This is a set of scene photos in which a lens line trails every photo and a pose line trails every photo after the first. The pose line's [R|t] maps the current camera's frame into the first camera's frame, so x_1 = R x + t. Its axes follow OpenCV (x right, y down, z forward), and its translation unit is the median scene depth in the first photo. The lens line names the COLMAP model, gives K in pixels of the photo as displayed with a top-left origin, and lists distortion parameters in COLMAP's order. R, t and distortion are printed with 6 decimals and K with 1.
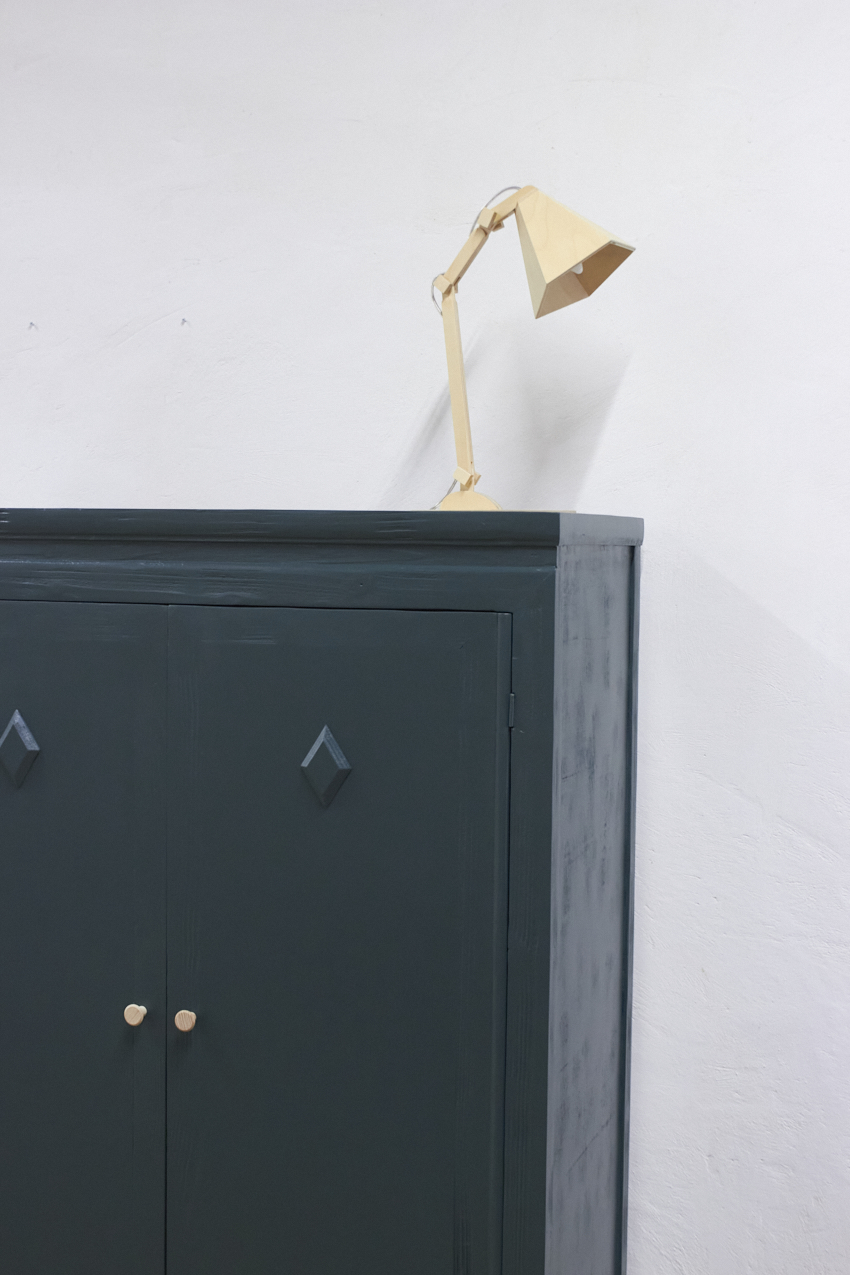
lens RADIAL K [[1919.5, 0, 425.0], [0, 1919.5, 637.5], [0, 0, 1]] dist [-0.030392, -0.000573]
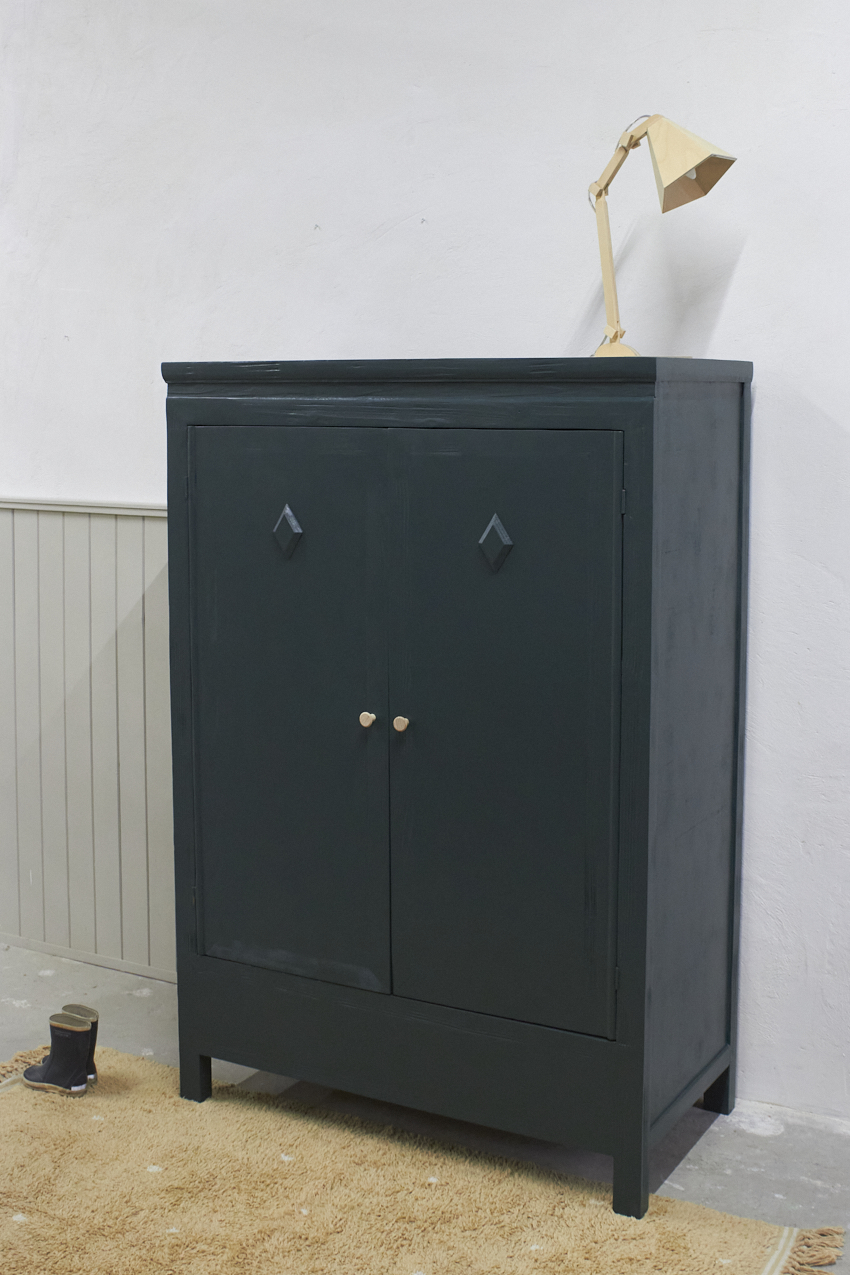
lens RADIAL K [[1635.8, 0, 448.2], [0, 1635.8, 571.1], [0, 0, 1]] dist [-0.143706, 0.270603]
pose [[0.982334, 0.007983, -0.186966, 0.127067], [0.003271, 0.998204, 0.059809, 0.015362], [0.187107, -0.059365, 0.980544, -0.157923]]
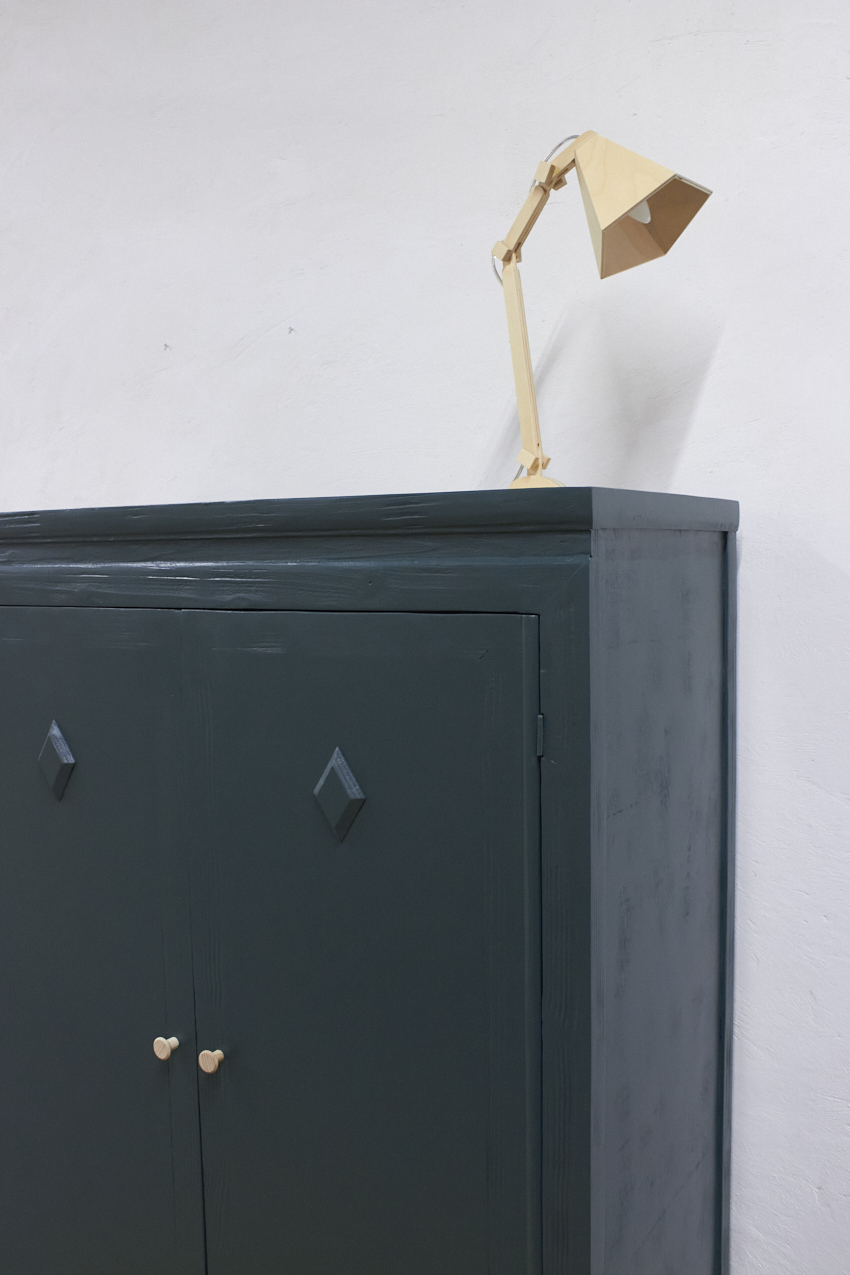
lens RADIAL K [[1217.7, 0, 426.2], [0, 1217.7, 628.6], [0, 0, 1]] dist [-0.140101, 0.163700]
pose [[0.977119, -0.013287, -0.212280, 0.096643], [0.016570, 0.999769, 0.013696, -0.013247], [0.212049, -0.016900, 0.977113, 0.443629]]
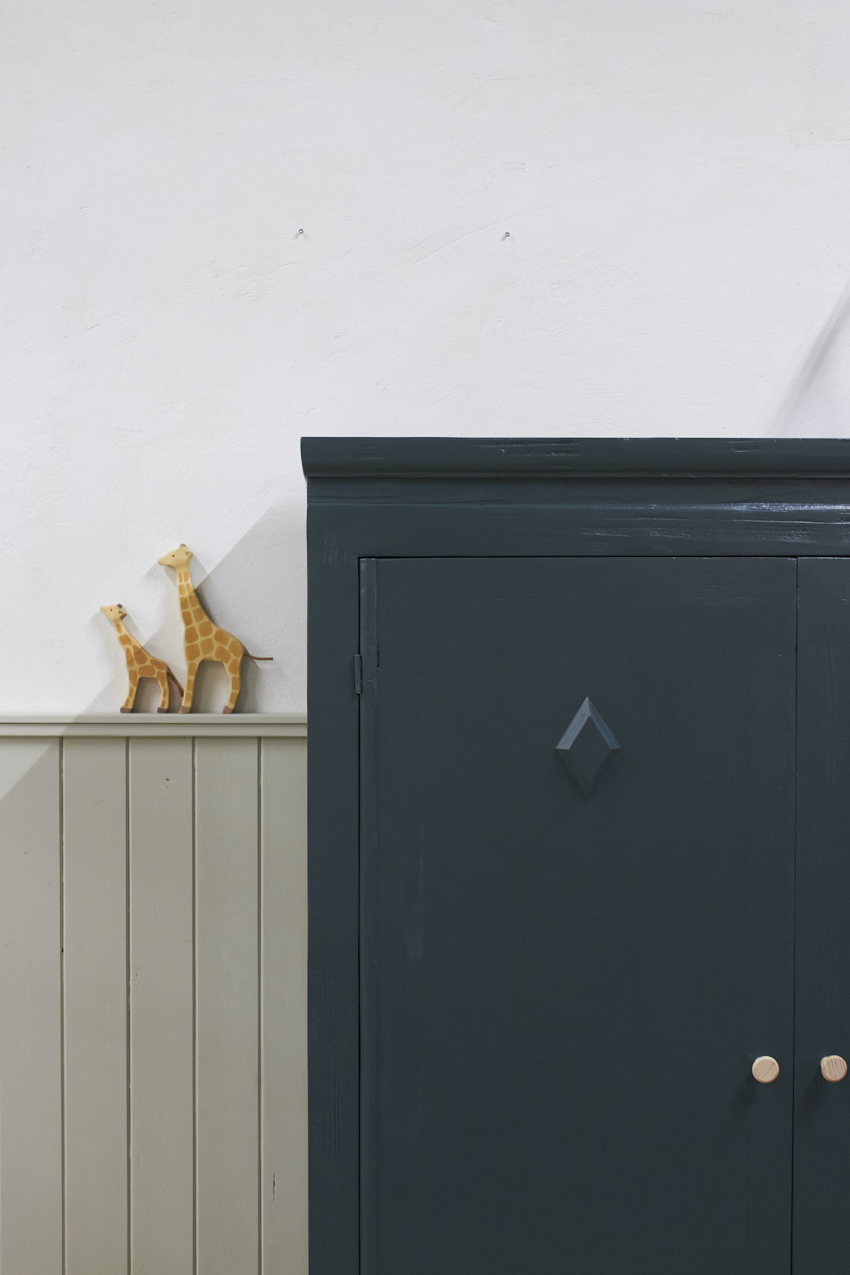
lens RADIAL K [[1758.9, 0, 425.0], [0, 1758.9, 637.5], [0, 0, 1]] dist [-0.025138, -0.018747]
pose [[0.927355, -0.029387, 0.373028, -0.531876], [0.031651, 0.999499, 0.000057, 0.011243], [-0.372843, 0.011754, 0.927820, 0.356512]]
